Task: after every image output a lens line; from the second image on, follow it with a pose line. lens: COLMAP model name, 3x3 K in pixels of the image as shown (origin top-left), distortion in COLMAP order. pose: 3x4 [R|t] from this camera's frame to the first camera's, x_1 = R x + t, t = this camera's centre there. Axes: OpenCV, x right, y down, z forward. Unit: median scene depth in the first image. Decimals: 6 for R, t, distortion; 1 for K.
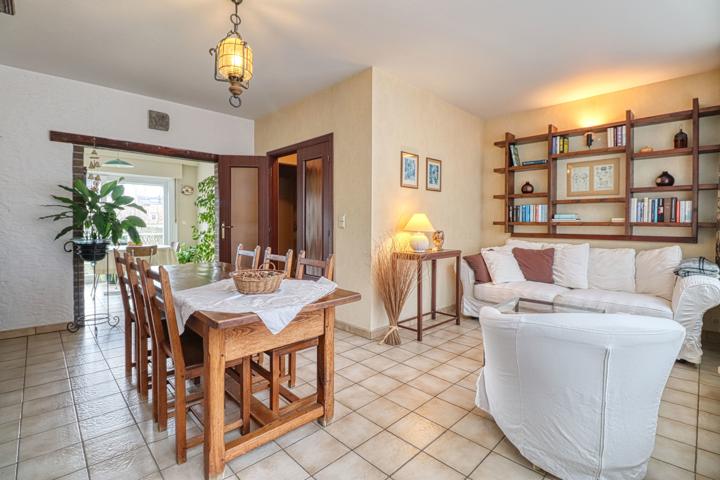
lens RADIAL K [[334.9, 0, 366.4], [0, 334.9, 228.9], [0, 0, 1]] dist [-0.012523, -0.006171]
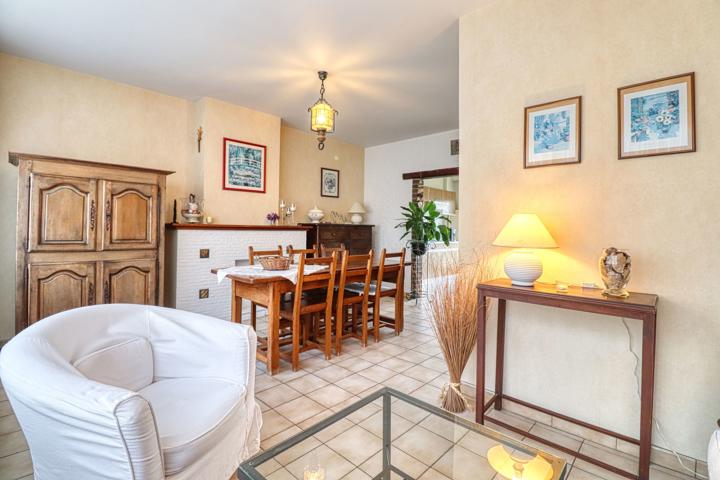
lens RADIAL K [[334.9, 0, 350.2], [0, 334.9, 228.3], [0, 0, 1]] dist [-0.012523, -0.006171]
pose [[0.024235, -0.006415, -0.999686, 0.648510], [-0.038074, 0.999248, -0.007336, -0.005298], [0.998981, 0.038240, 0.023972, 0.659153]]
